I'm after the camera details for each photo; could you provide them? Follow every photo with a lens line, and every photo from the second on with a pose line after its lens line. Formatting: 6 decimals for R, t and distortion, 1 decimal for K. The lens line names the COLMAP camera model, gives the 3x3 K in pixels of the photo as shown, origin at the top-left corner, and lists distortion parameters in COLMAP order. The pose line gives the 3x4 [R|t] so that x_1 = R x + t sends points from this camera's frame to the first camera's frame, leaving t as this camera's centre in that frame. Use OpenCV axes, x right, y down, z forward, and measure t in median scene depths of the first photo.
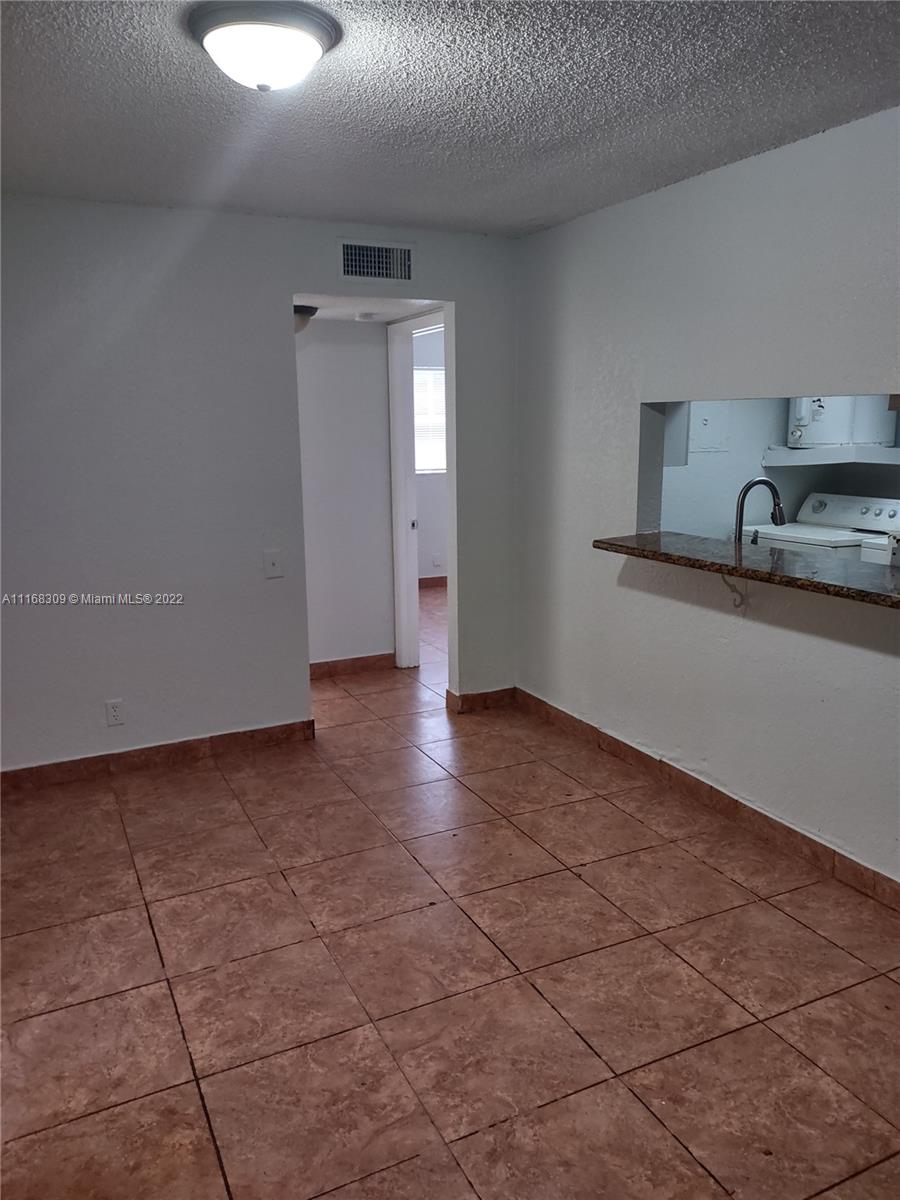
lens RADIAL K [[907.2, 0, 450.3], [0, 907.2, 599.9], [0, 0, 1]] dist [0.046876, -0.042684]
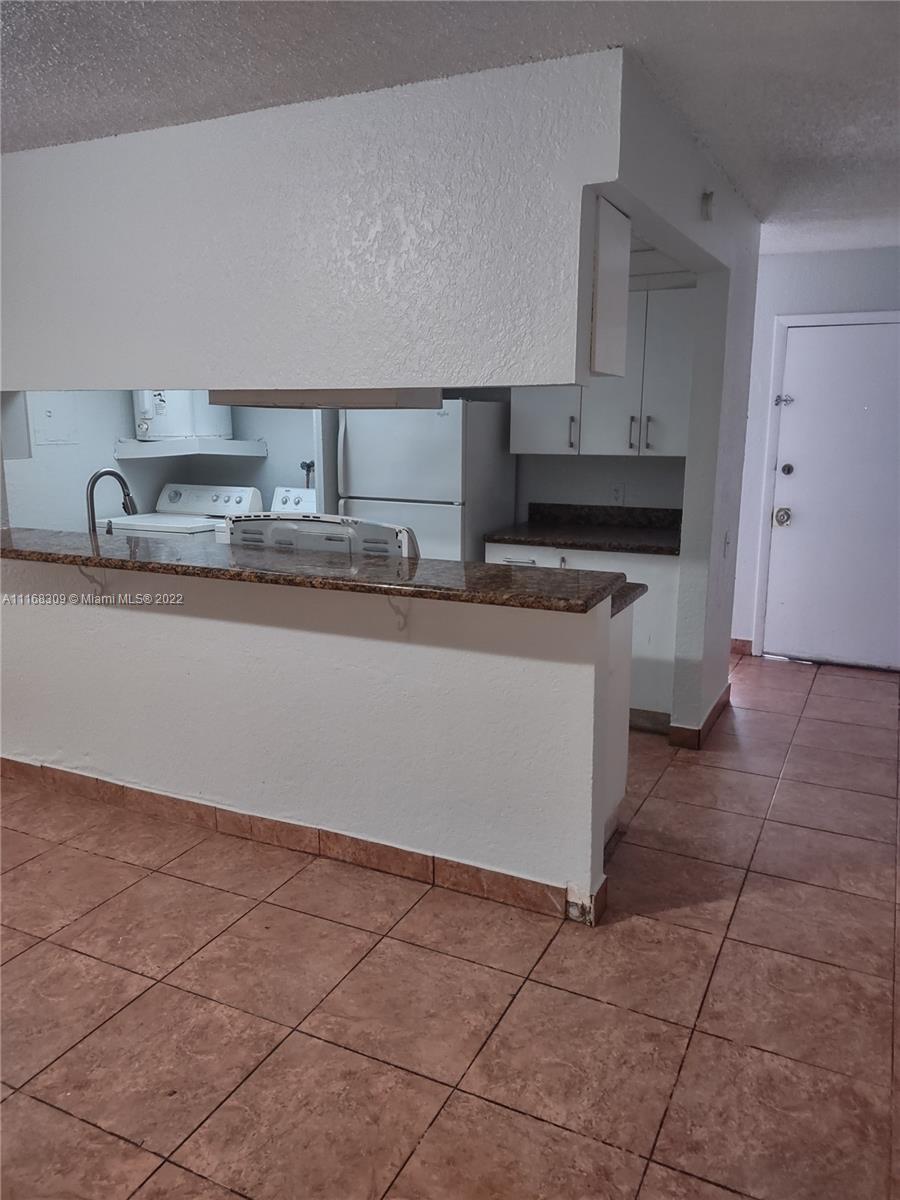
lens RADIAL K [[907.2, 0, 450.1], [0, 907.2, 605.0], [0, 0, 1]] dist [0.046876, -0.042684]
pose [[0.790972, -0.117329, 0.600497, 0.016445], [0.110938, 0.992676, 0.047829, 0.012628], [-0.601711, 0.028786, 0.798195, -0.046208]]
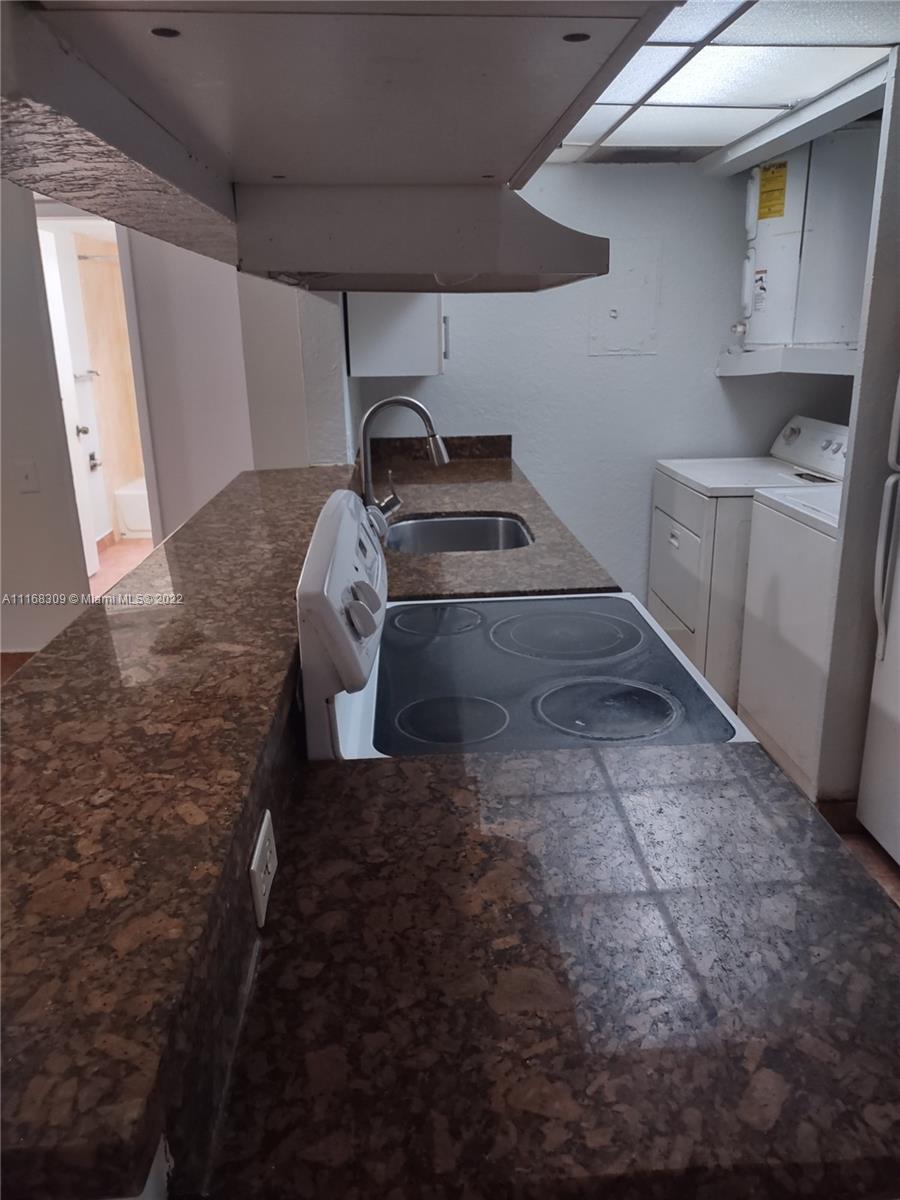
lens RADIAL K [[907.2, 0, 449.8], [0, 907.2, 603.7], [0, 0, 1]] dist [0.046876, -0.042684]
pose [[0.921601, 0.103637, -0.374046, 0.779952], [-0.062484, 0.990739, 0.120552, -0.075248], [0.383076, -0.087729, 0.919541, 0.428375]]
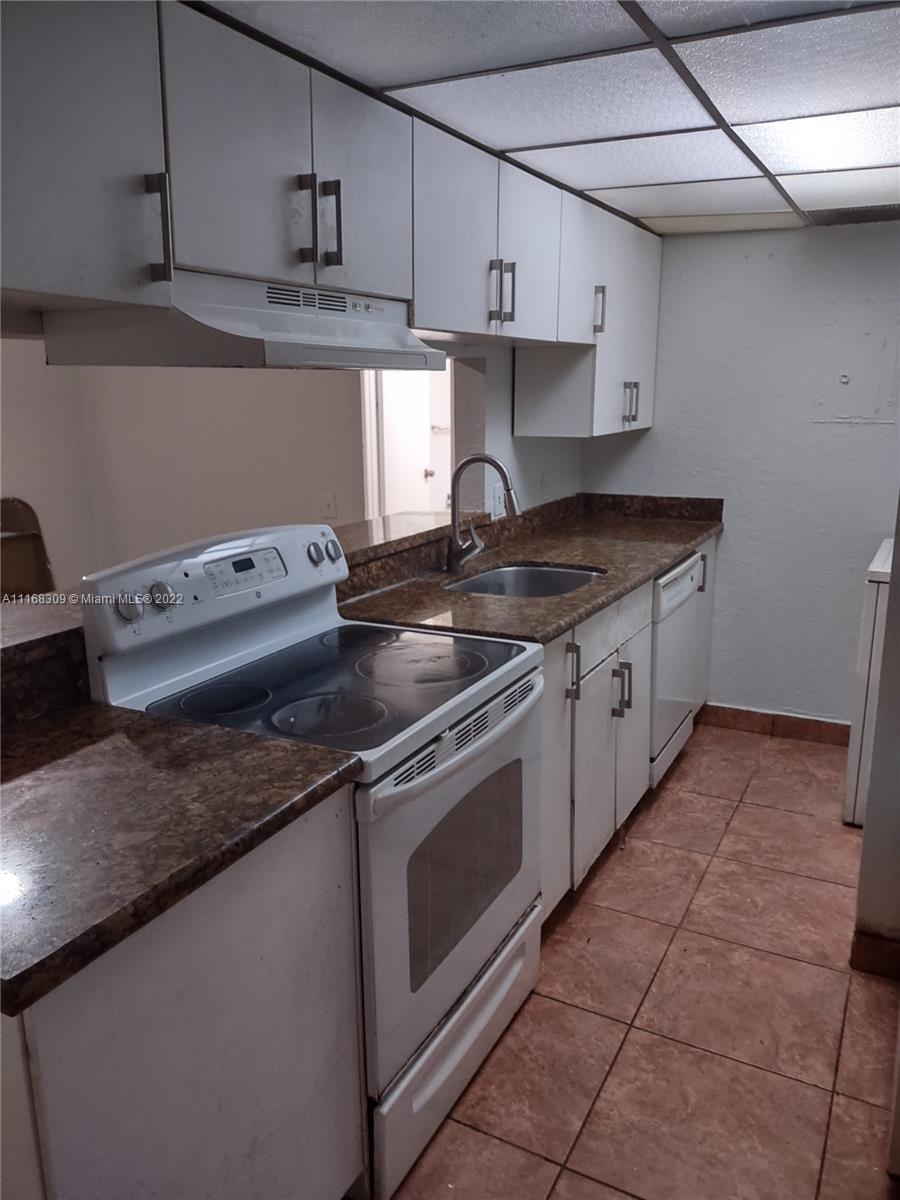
lens RADIAL K [[907.2, 0, 445.7], [0, 907.2, 604.2], [0, 0, 1]] dist [0.046876, -0.042684]
pose [[0.591642, 0.187945, -0.783988, 1.152556], [-0.147711, 0.981256, 0.123765, -0.118614], [0.792554, 0.042579, 0.608314, 0.590650]]
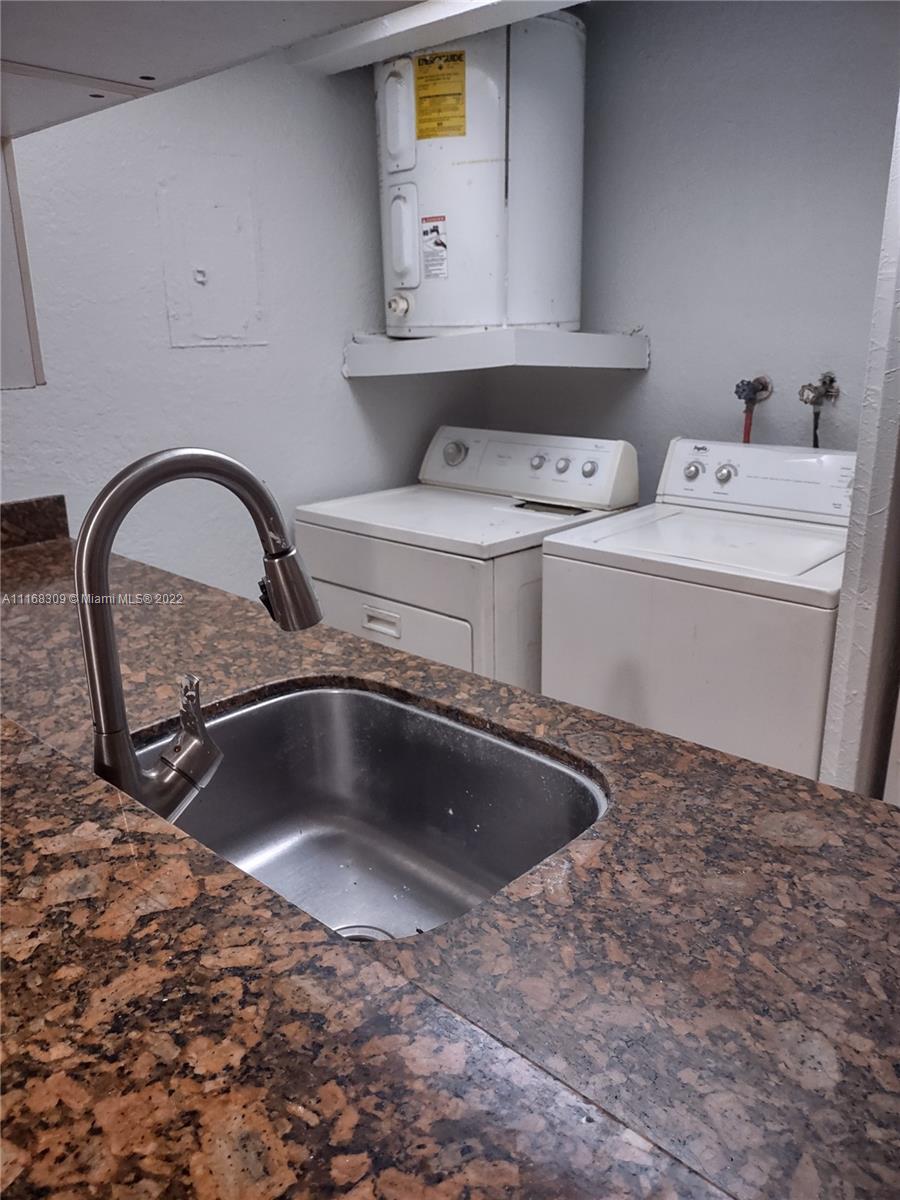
lens RADIAL K [[907.2, 0, 446.9], [0, 907.2, 603.9], [0, 0, 1]] dist [0.046876, -0.042684]
pose [[0.935209, -0.114179, 0.335183, 0.383455], [0.077681, 0.989683, 0.120389, -0.141728], [-0.345471, -0.086552, 0.934430, 0.906985]]
